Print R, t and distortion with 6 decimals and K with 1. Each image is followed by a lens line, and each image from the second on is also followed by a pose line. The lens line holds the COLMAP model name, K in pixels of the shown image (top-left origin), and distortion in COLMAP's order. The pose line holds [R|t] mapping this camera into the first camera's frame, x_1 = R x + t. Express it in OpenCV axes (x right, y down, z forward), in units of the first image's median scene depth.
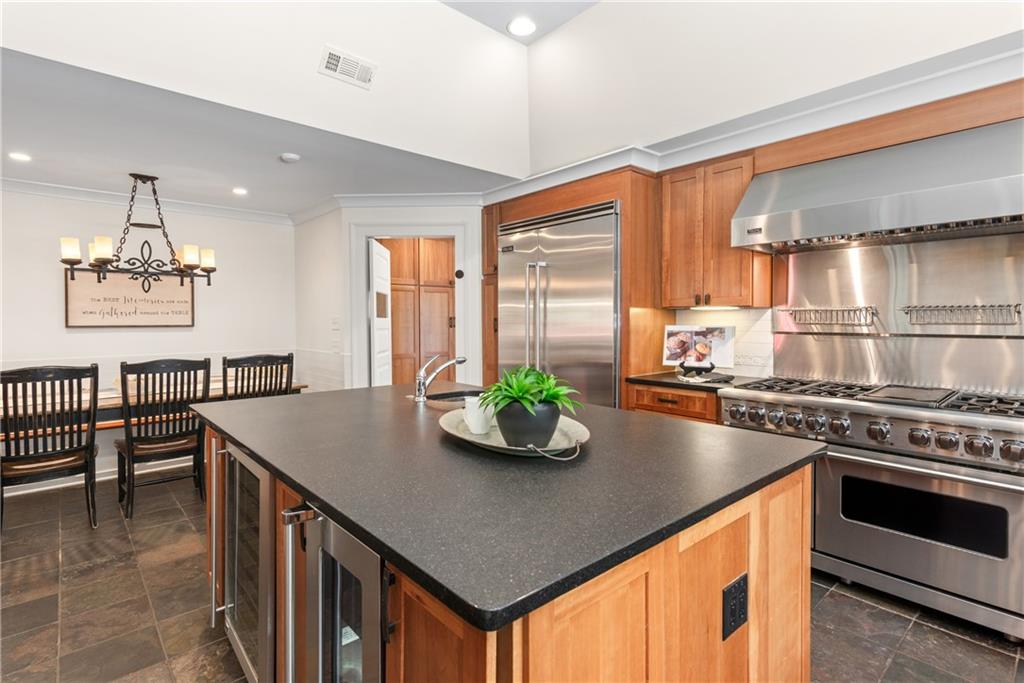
lens RADIAL K [[505.3, 0, 497.0], [0, 505.3, 337.9], [0, 0, 1]] dist [0.016152, 0.000626]
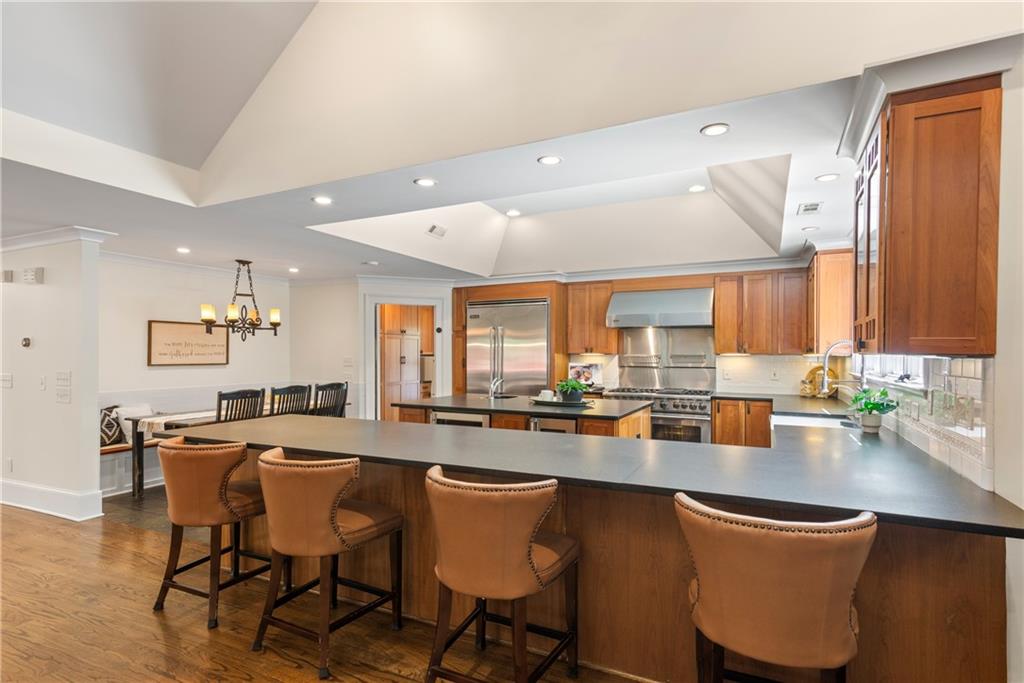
lens RADIAL K [[531.2, 0, 511.0], [0, 531.2, 359.6], [0, 0, 1]] dist [0.001866, 0.000047]
pose [[0.921589, -0.000409, 0.388166, -0.619568], [0.011140, 0.999615, -0.025395, 0.010521], [-0.388007, 0.027728, 0.921239, -0.726530]]
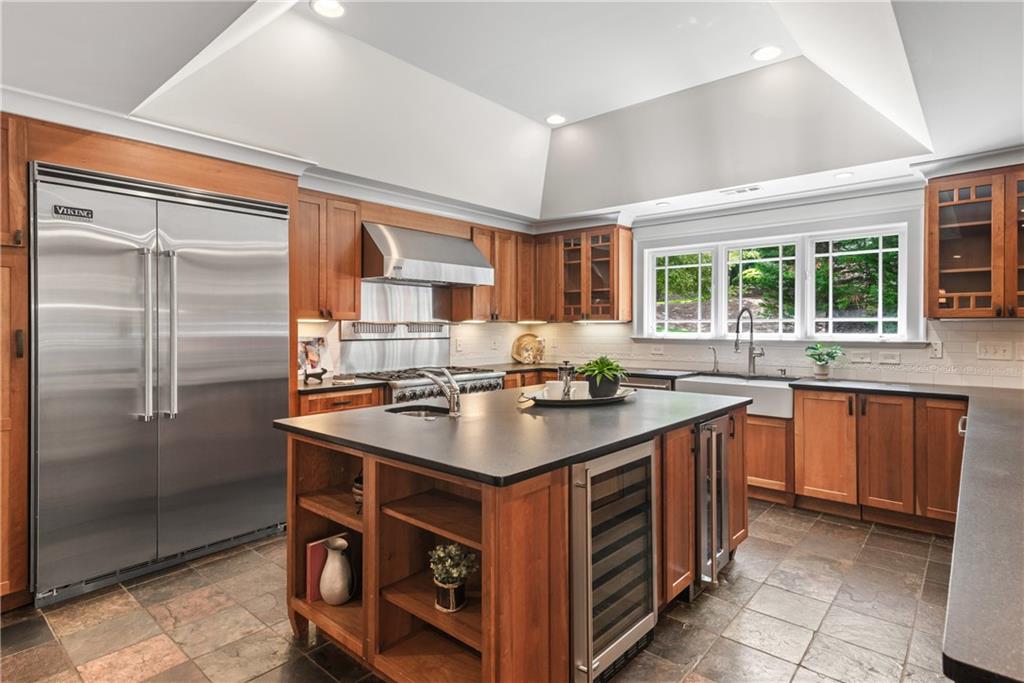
lens RADIAL K [[537.5, 0, 511.0], [0, 537.5, 328.6], [0, 0, 1]] dist [0.004580, 0.000476]
pose [[-0.138983, -0.003422, 0.990289, -0.763488], [0.033895, 0.999392, 0.008210, -0.032691], [-0.989715, 0.034707, -0.138782, 0.674981]]
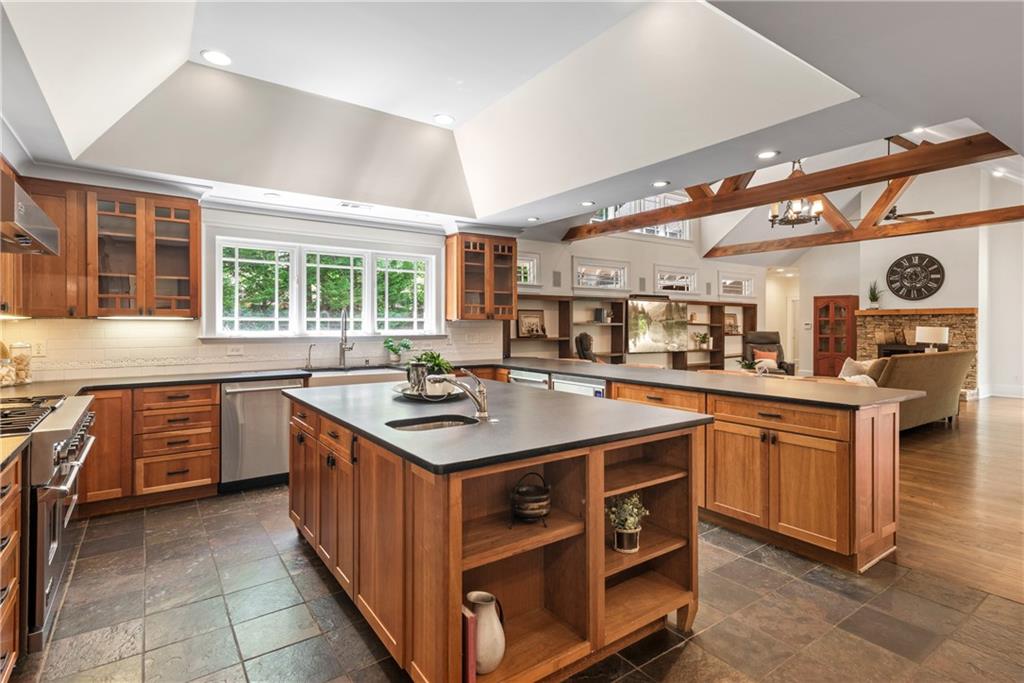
lens RADIAL K [[518.6, 0, 521.8], [0, 518.6, 320.1], [0, 0, 1]] dist [0.020069, -0.000115]
pose [[-0.996615, 0.000790, 0.082211, -0.194916], [0.002814, 0.999696, 0.024505, -0.052332], [-0.082166, 0.024653, -0.996314, 1.270000]]
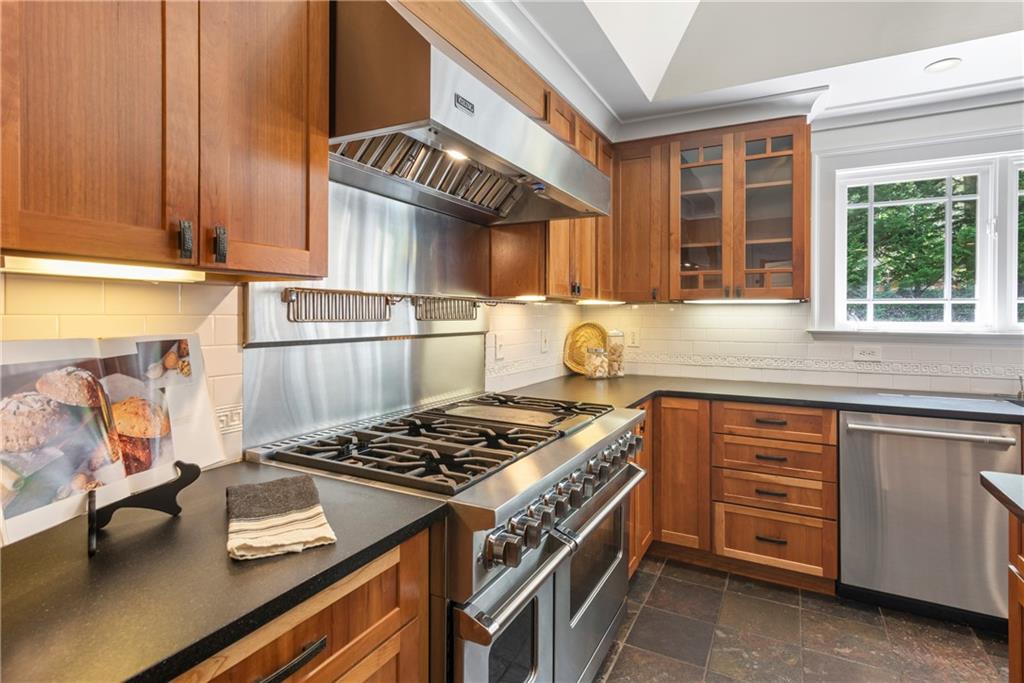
lens RADIAL K [[512.0, 0, 508.4], [0, 512.0, 317.4], [0, 0, 1]] dist [0.008533, 0.000225]
pose [[-0.355169, -0.005368, 0.934787, 0.074841], [0.028318, 0.999463, 0.016499, -0.030223], [-0.934373, 0.032331, -0.354826, 0.840832]]
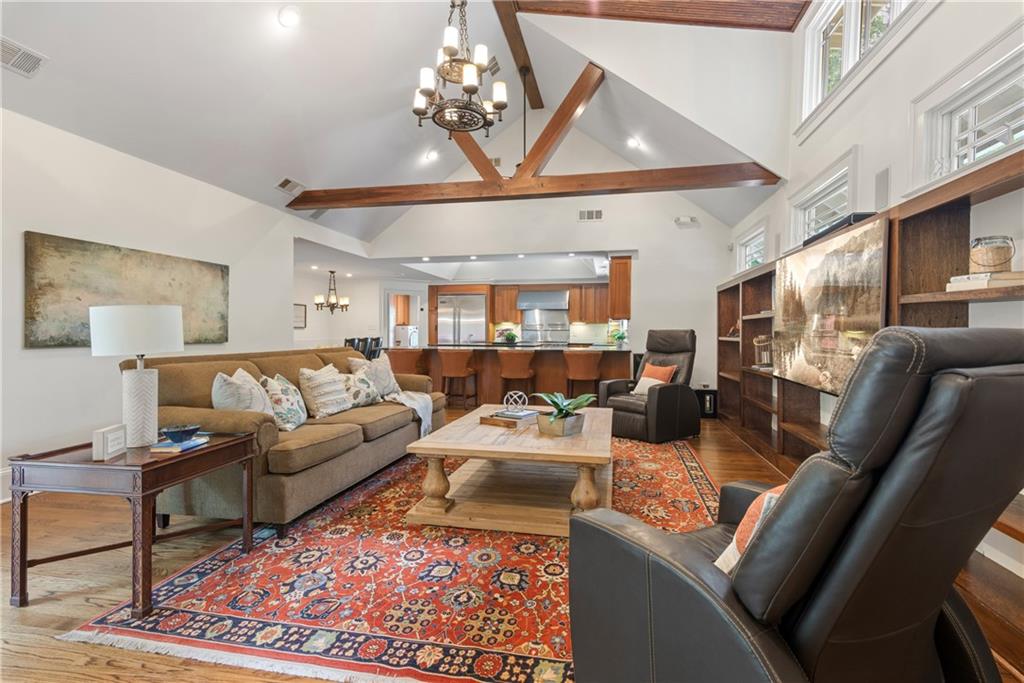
lens RADIAL K [[522.4, 0, 496.9], [0, 522.4, 340.9], [0, 0, 1]] dist [0.001089, 0.000014]
pose [[0.802624, -0.007102, 0.596443, -1.761855], [0.021563, 0.999621, -0.017114, 0.123498], [-0.596095, 0.026597, 0.802473, -1.850947]]
